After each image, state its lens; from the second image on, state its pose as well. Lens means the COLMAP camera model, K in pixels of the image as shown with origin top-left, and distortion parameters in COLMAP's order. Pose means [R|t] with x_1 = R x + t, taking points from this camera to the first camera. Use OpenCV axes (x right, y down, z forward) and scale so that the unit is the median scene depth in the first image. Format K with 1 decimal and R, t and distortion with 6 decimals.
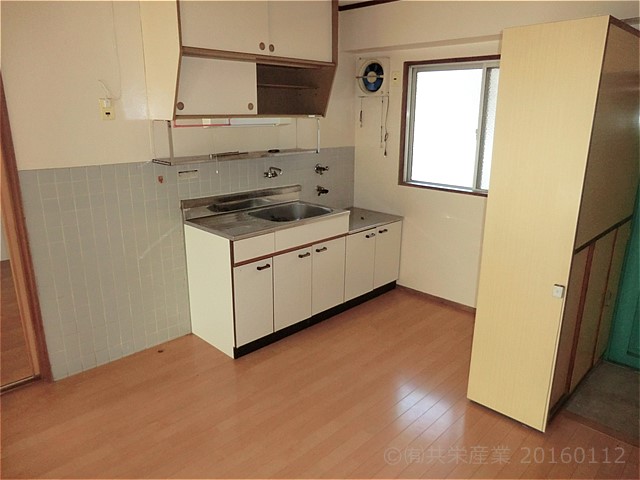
lens RADIAL K [[457.7, 0, 320.0], [0, 457.7, 240.0], [0, 0, 1]] dist [-0.131216, 0.145284]
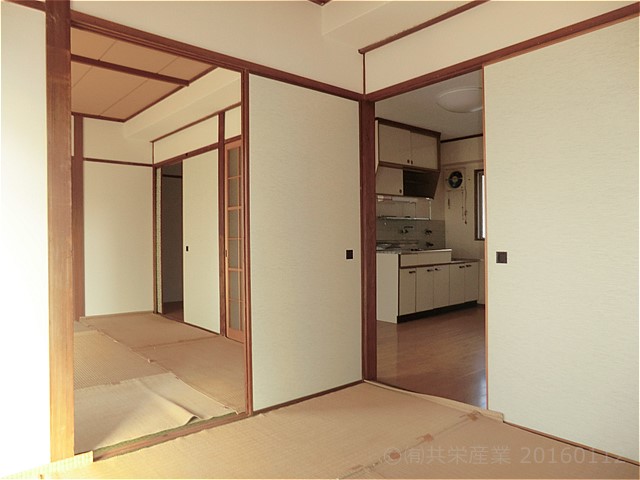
lens RADIAL K [[457.7, 0, 320.0], [0, 457.7, 240.0], [0, 0, 1]] dist [-0.131216, 0.145284]
pose [[0.996358, -0.012965, -0.084280, -0.269186], [-0.009344, 0.965822, -0.259039, 0.329516], [0.084758, 0.258883, 0.962183, -0.675322]]
